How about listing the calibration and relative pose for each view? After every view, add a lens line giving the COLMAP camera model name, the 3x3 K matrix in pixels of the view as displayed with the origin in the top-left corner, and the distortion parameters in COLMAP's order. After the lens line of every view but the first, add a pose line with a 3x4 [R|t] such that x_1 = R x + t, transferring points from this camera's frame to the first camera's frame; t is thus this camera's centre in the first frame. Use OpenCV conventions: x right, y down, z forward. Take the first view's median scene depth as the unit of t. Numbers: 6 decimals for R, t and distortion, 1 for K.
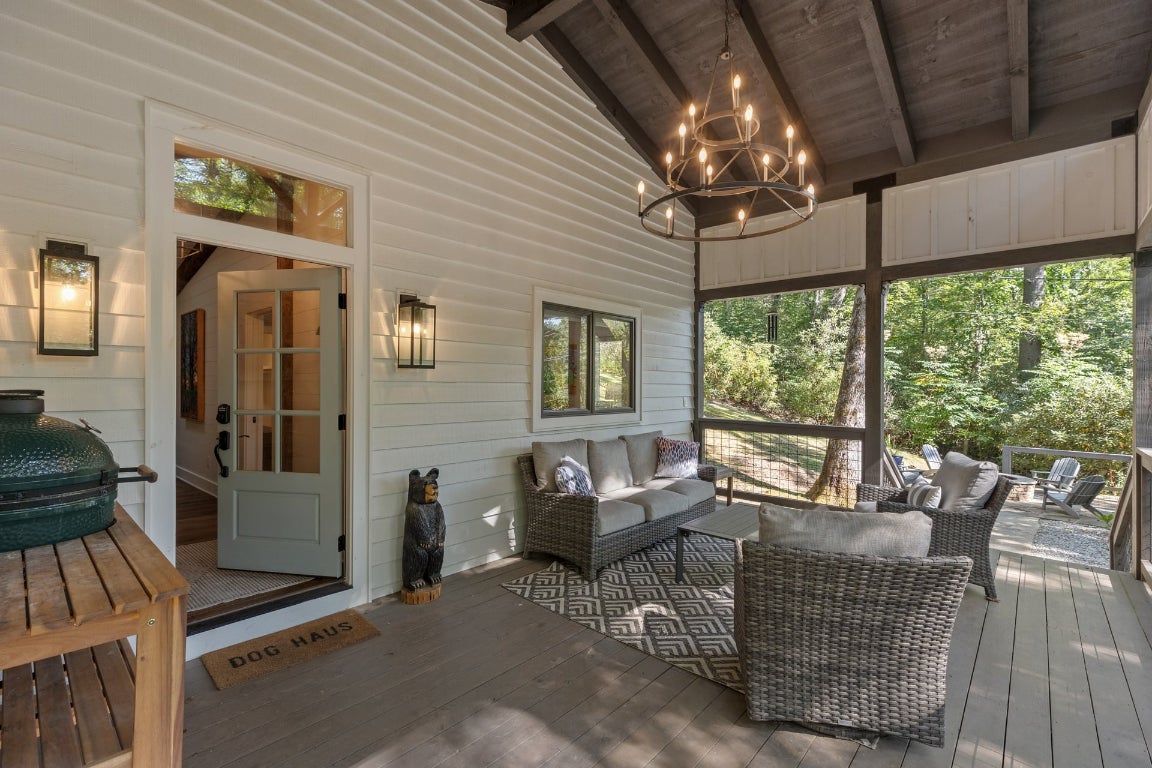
lens RADIAL K [[511.8, 0, 574.3], [0, 511.8, 389.5], [0, 0, 1]] dist [0.000496, 0.000044]
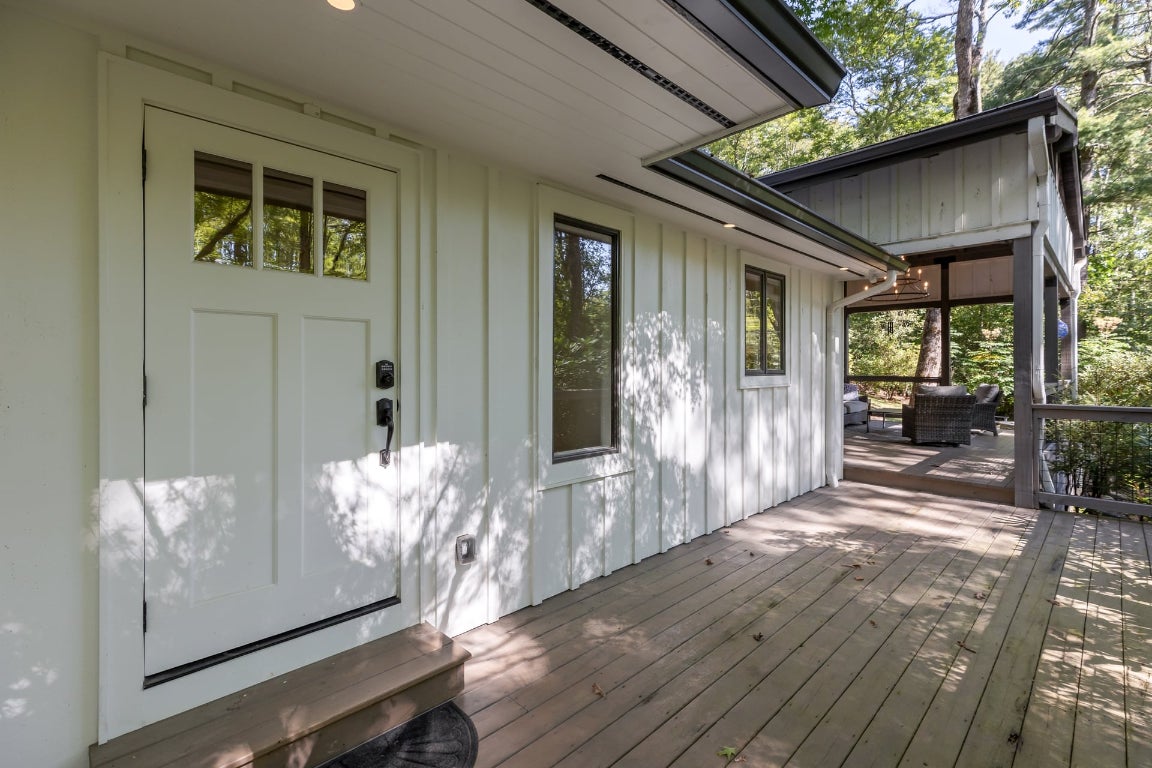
lens RADIAL K [[518.9, 0, 577.6], [0, 518.9, 372.3], [0, 0, 1]] dist [-0.000043, -0.000082]
pose [[0.997633, -0.006062, -0.068494, -0.287450], [0.005981, 0.999981, -0.001383, 0.020656], [0.068501, 0.000970, 0.997651, -0.455789]]
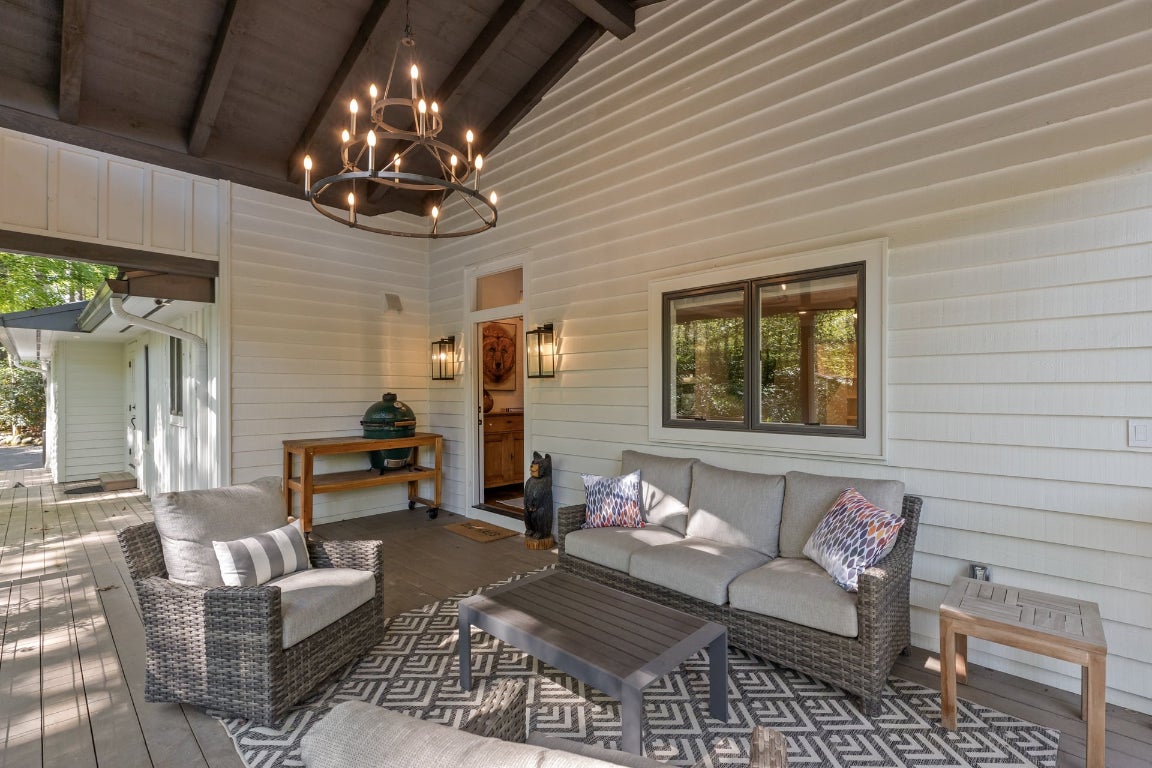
lens RADIAL K [[511.8, 0, 574.3], [0, 511.8, 389.5], [0, 0, 1]] dist [0.000496, 0.000044]
pose [[-0.027551, -0.001932, -0.999619, 0.444599], [-0.000288, 0.999998, -0.001925, -0.003044], [0.999620, 0.000235, -0.027551, 0.475873]]
